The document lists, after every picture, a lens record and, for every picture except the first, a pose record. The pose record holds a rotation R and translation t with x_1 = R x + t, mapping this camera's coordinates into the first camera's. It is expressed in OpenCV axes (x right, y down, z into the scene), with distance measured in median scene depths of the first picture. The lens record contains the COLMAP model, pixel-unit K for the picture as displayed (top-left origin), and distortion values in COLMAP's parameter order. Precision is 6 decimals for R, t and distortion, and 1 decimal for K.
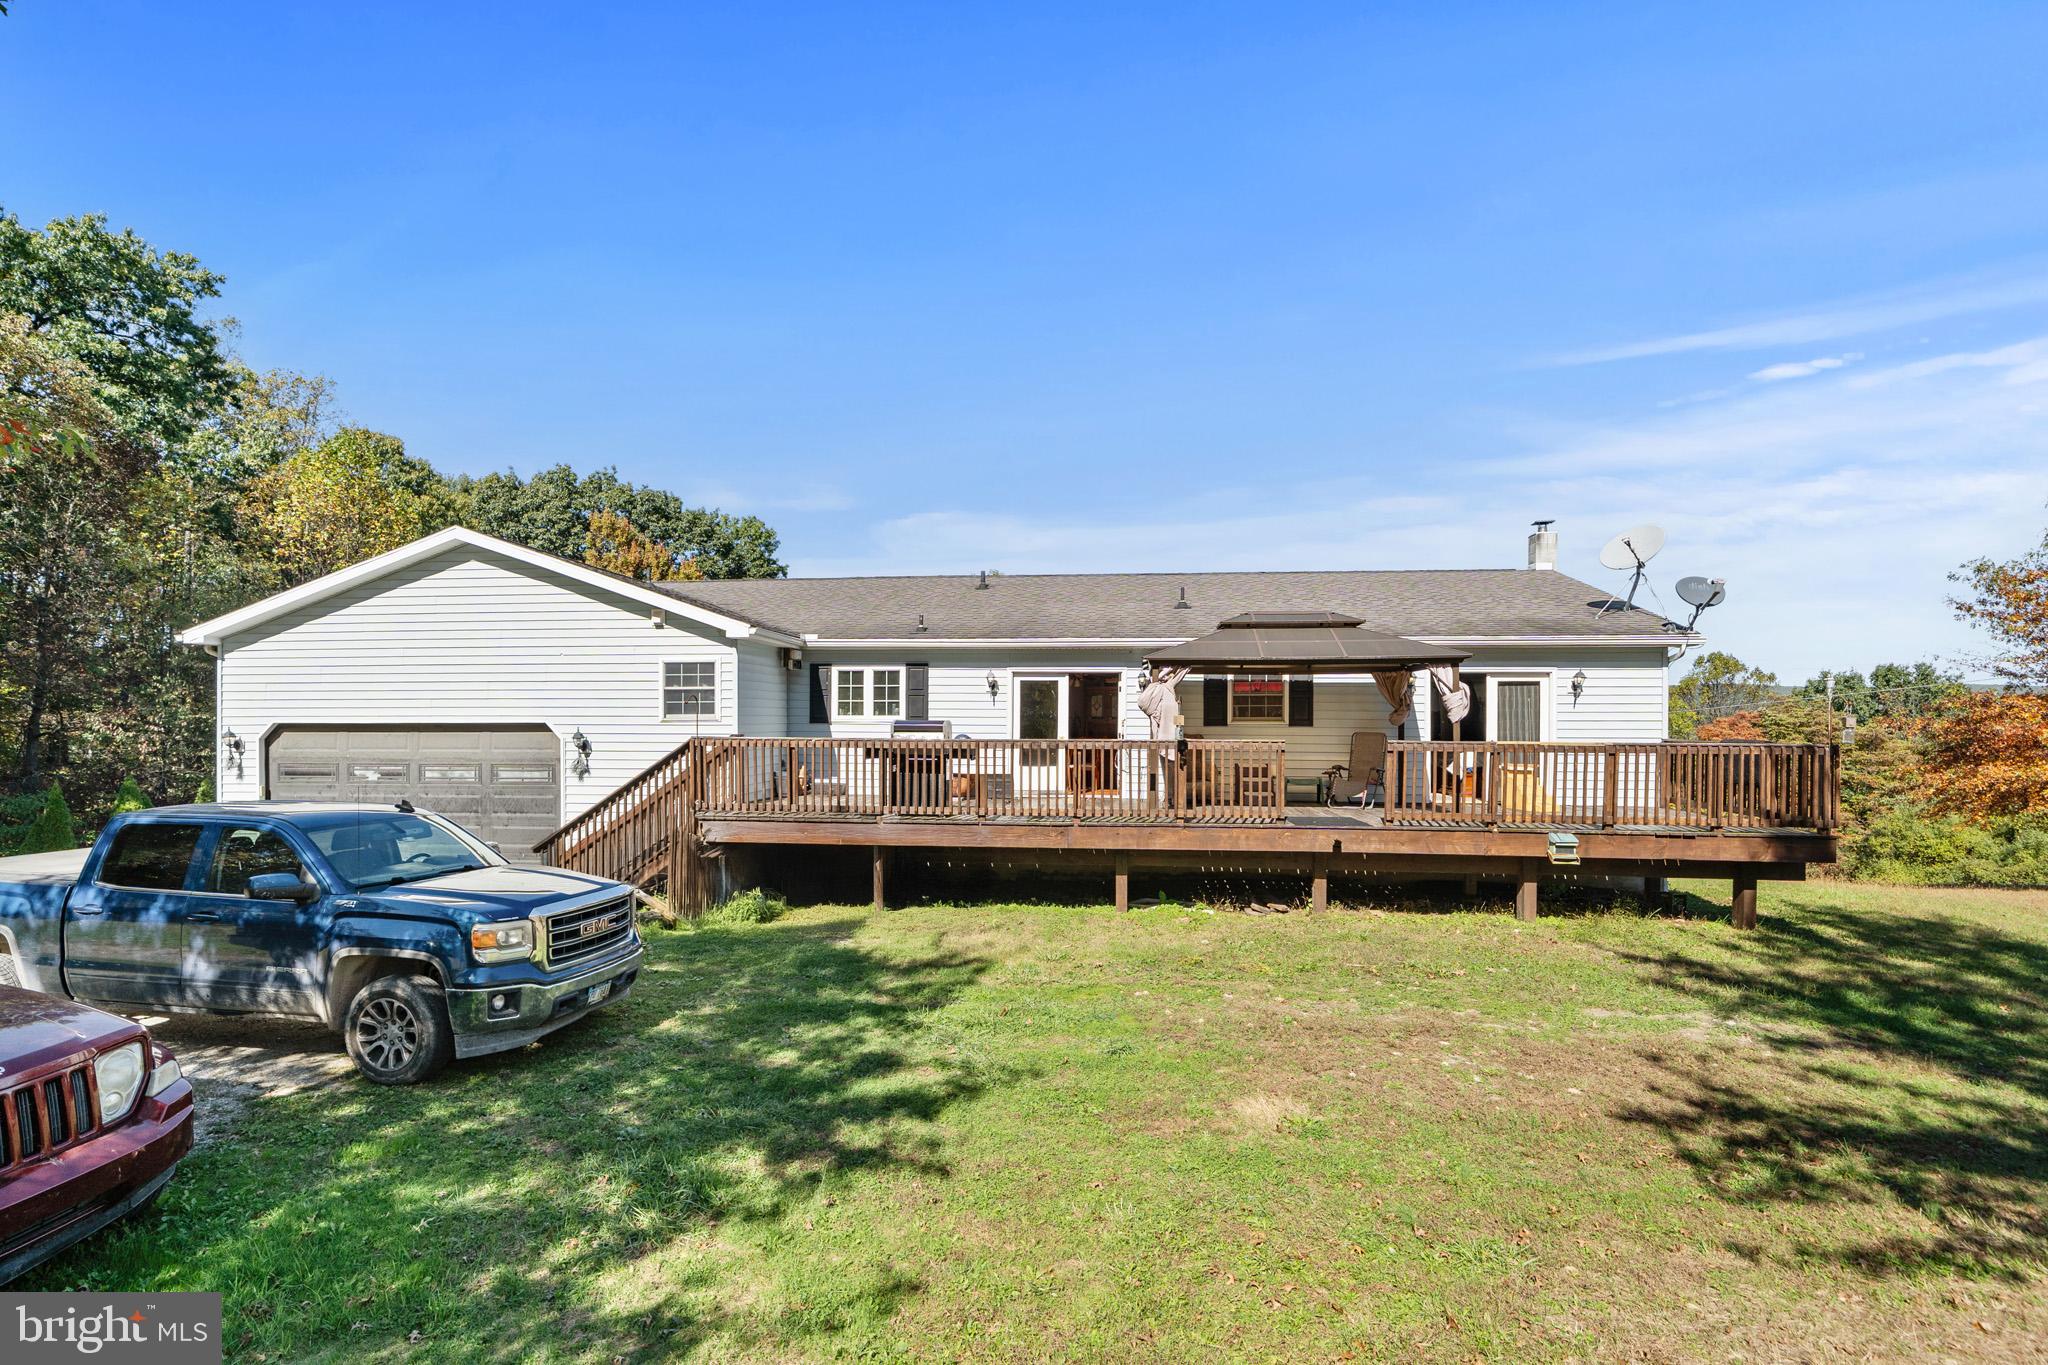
lens RADIAL K [[985.4, 0, 1027.4], [0, 985.4, 704.4], [0, 0, 1]] dist [0.004887, 0.000196]
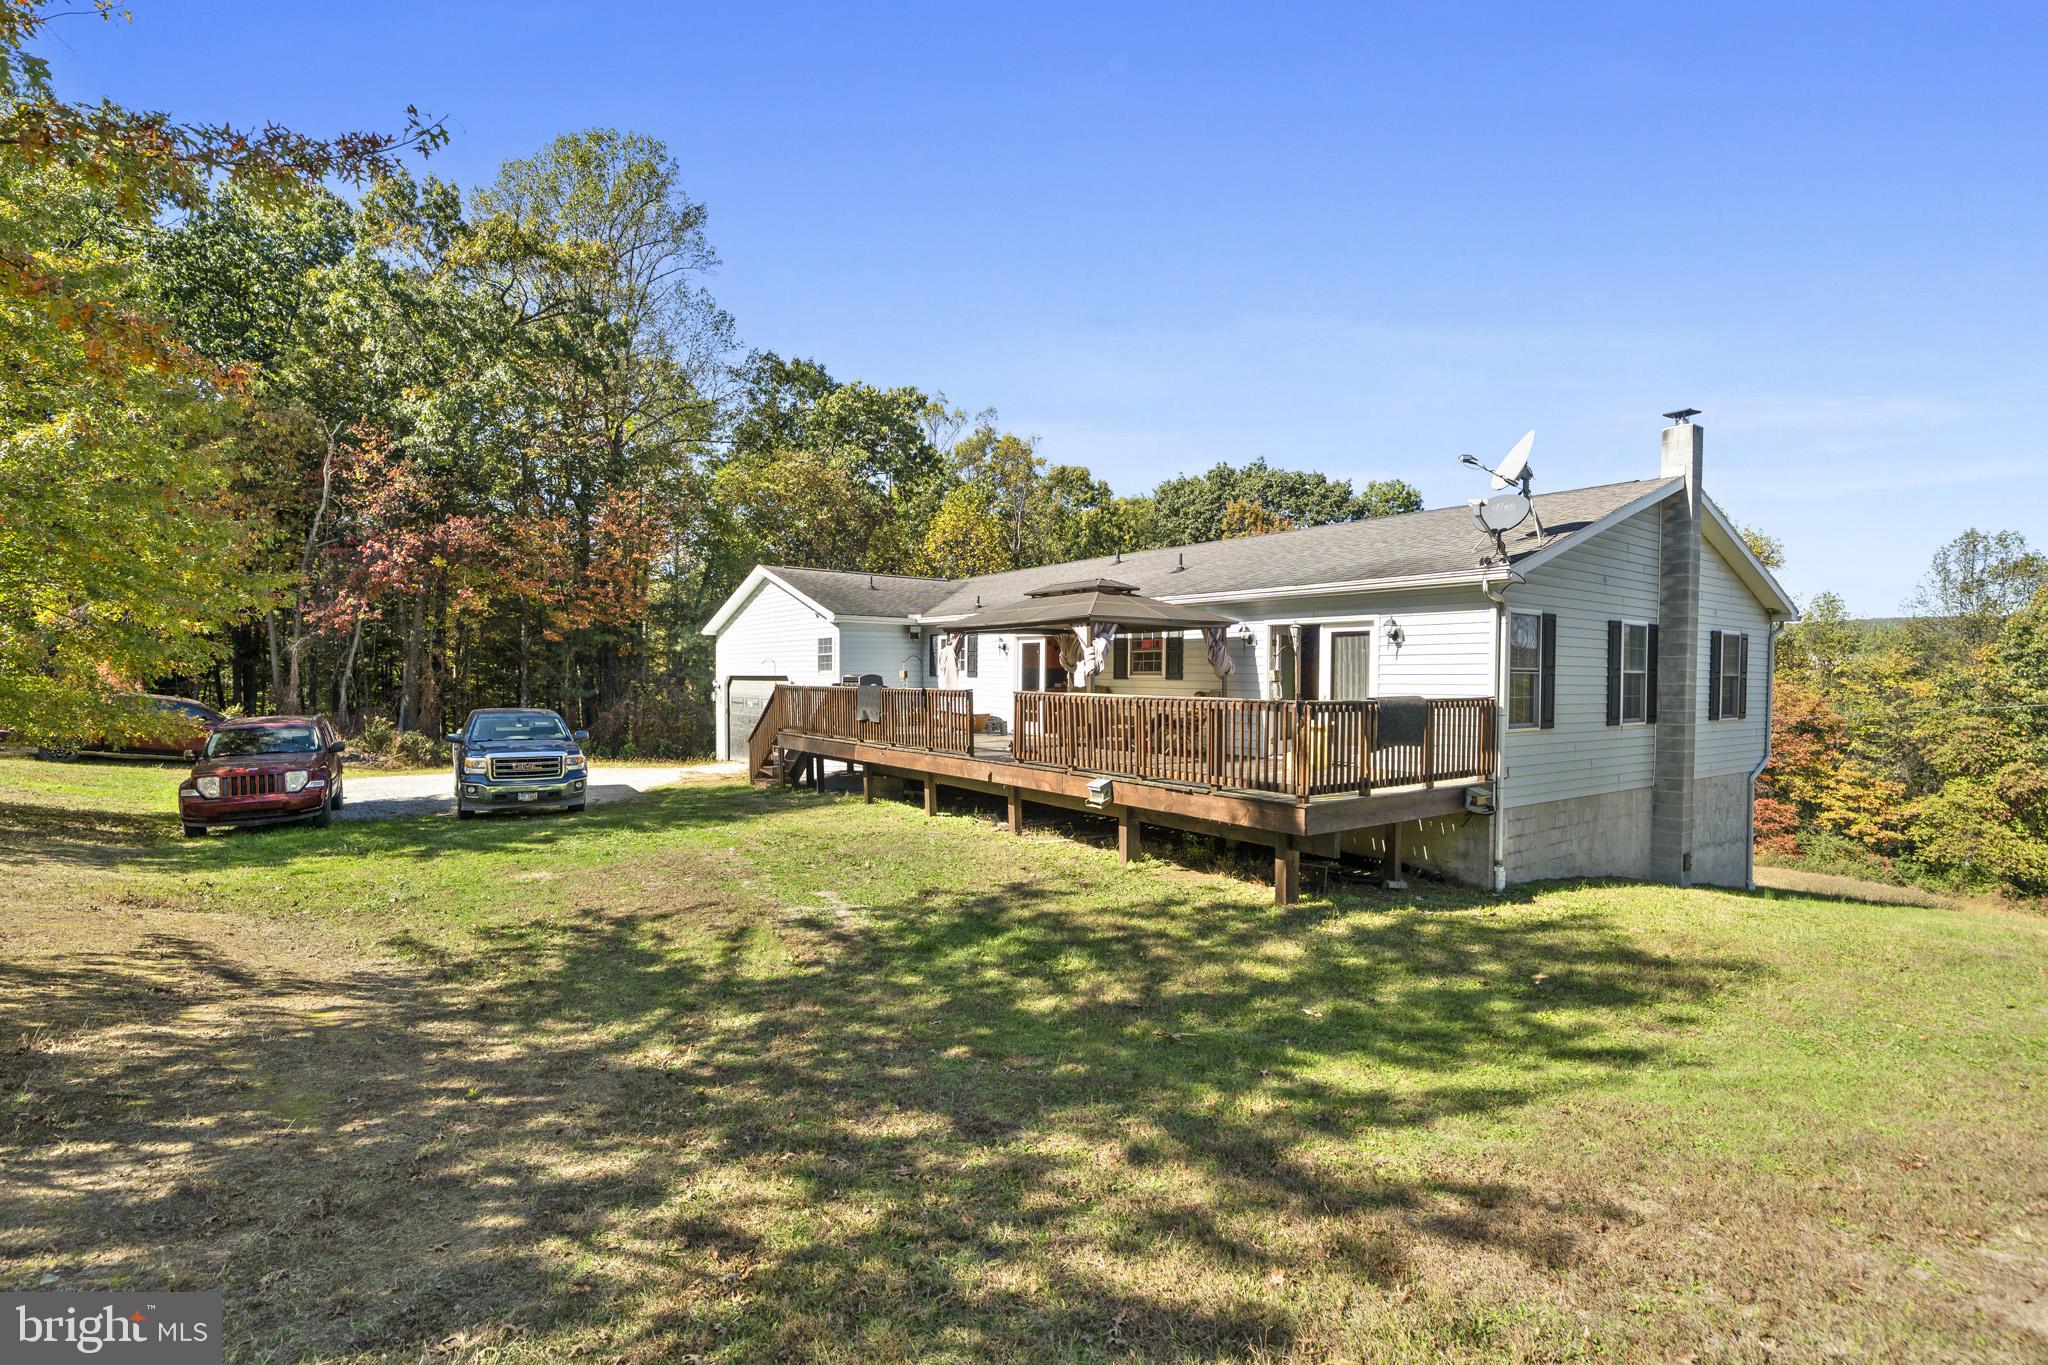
lens RADIAL K [[931.4, 0, 1029.1], [0, 931.4, 678.4], [0, 0, 1]] dist [-0.001201, -0.000636]
pose [[0.693627, 0.003647, -0.720326, 0.903230], [0.010235, 0.999836, 0.014918, 0.003958], [0.720262, -0.017720, 0.693476, 0.180624]]
